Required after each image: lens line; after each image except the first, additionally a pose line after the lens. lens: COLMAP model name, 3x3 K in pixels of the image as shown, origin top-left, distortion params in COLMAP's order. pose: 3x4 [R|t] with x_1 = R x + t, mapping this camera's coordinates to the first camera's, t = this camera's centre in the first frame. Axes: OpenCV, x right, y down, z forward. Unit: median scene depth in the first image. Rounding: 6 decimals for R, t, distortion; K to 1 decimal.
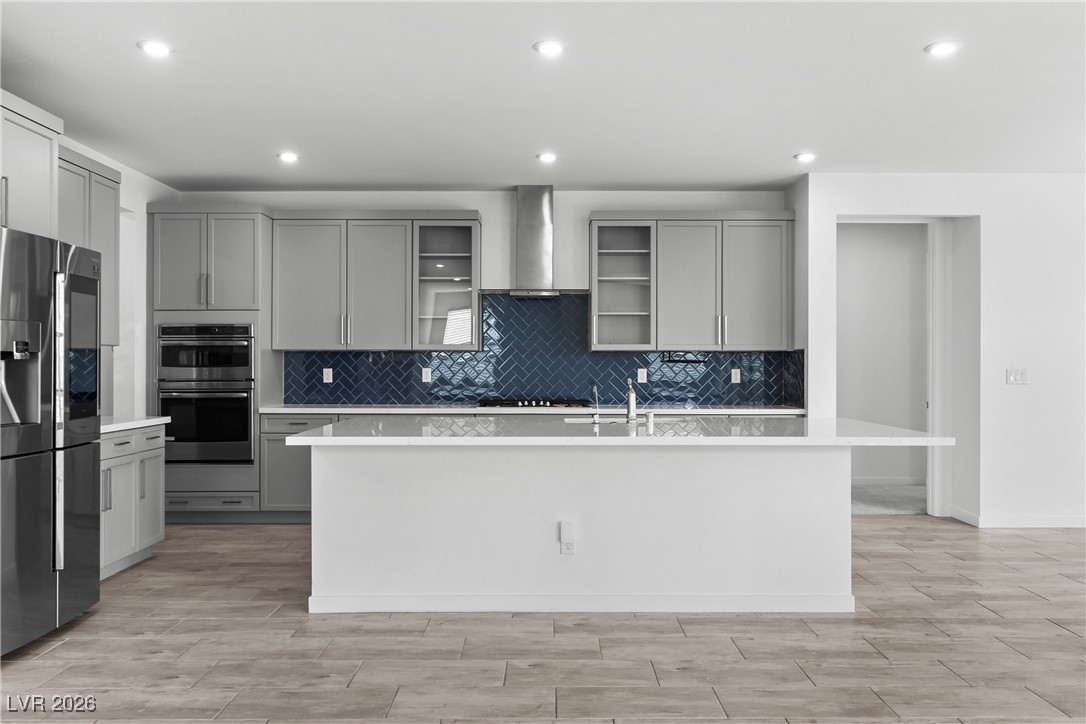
lens RADIAL K [[854.4, 0, 538.7], [0, 854.4, 362.6], [0, 0, 1]] dist [-0.011945, 0.002459]
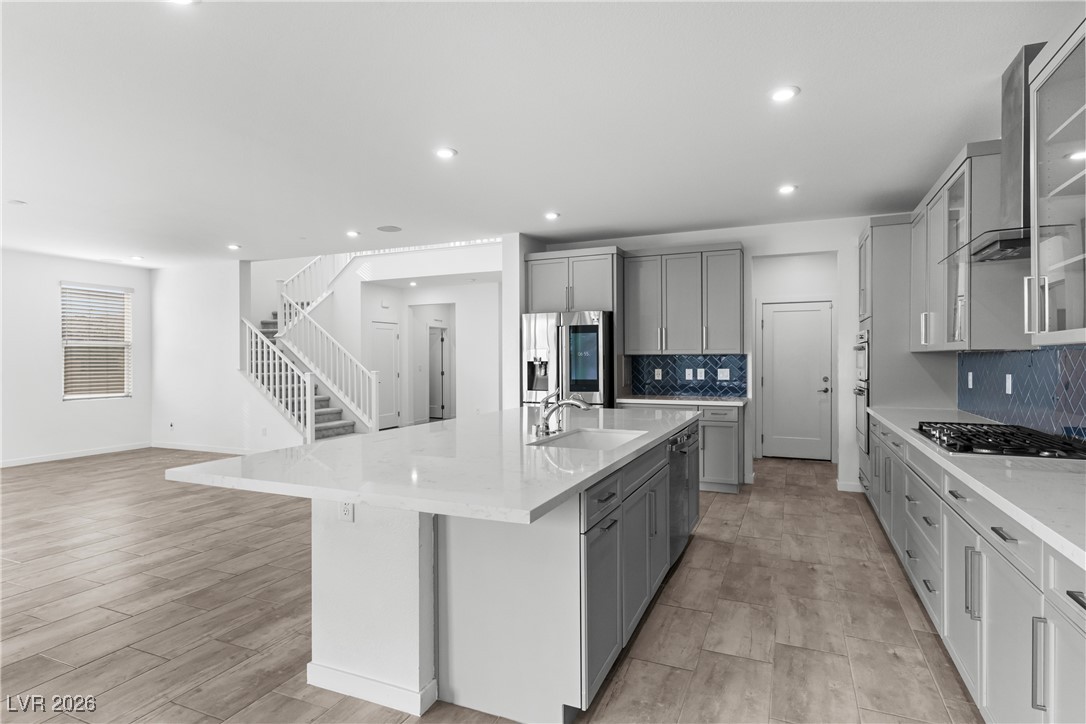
lens RADIAL K [[572.3, 0, 552.6], [0, 572.3, 359.4], [0, 0, 1]] dist [-0.007251, -0.000784]
pose [[-0.382564, 0.002430, -0.923926, 0.914041], [0.008700, 0.999962, -0.000972, -0.011607], [0.923888, -0.008410, -0.382571, 1.669419]]
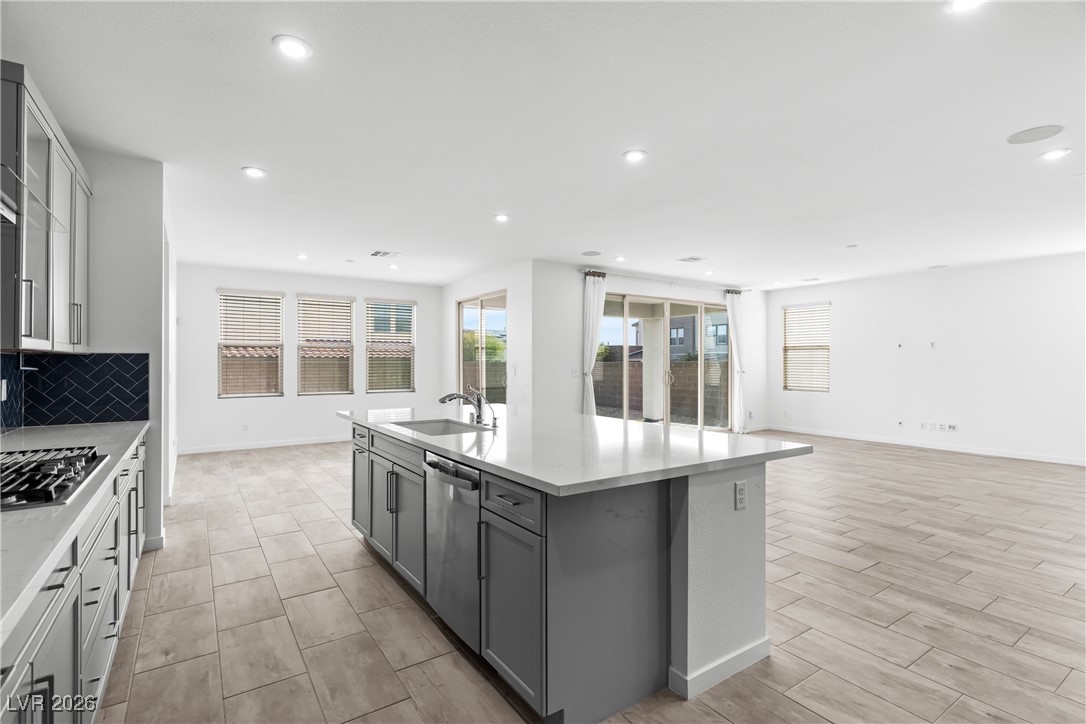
lens RADIAL K [[518.7, 0, 547.6], [0, 518.7, 360.7], [0, 0, 1]] dist [0.002369, -0.000976]
pose [[-0.572234, 0.000918, 0.820090, -0.685083], [-0.004380, 0.999982, -0.004176, -0.013160], [-0.820079, -0.005981, -0.572220, 1.770336]]
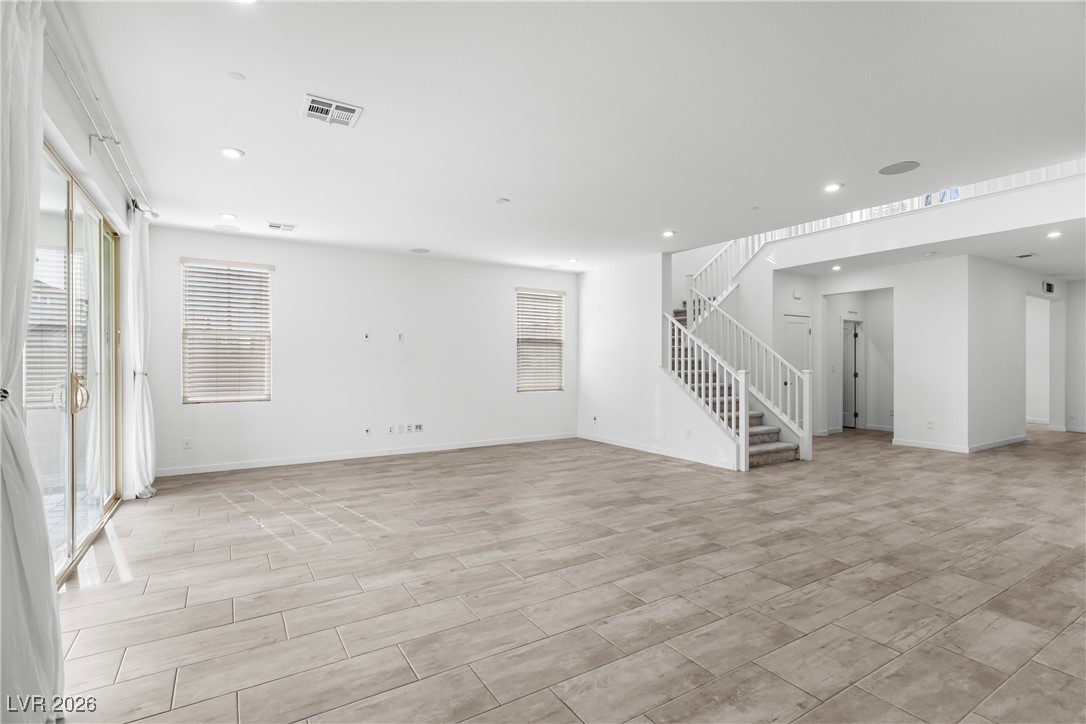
lens RADIAL K [[518.7, 0, 538.9], [0, 518.7, 363.1], [0, 0, 1]] dist [0.002369, -0.000976]
pose [[-0.847062, 0.000611, -0.531494, 0.754855], [0.001456, 0.999998, -0.001171, 0.003502], [0.531492, -0.001766, -0.847061, 1.108658]]
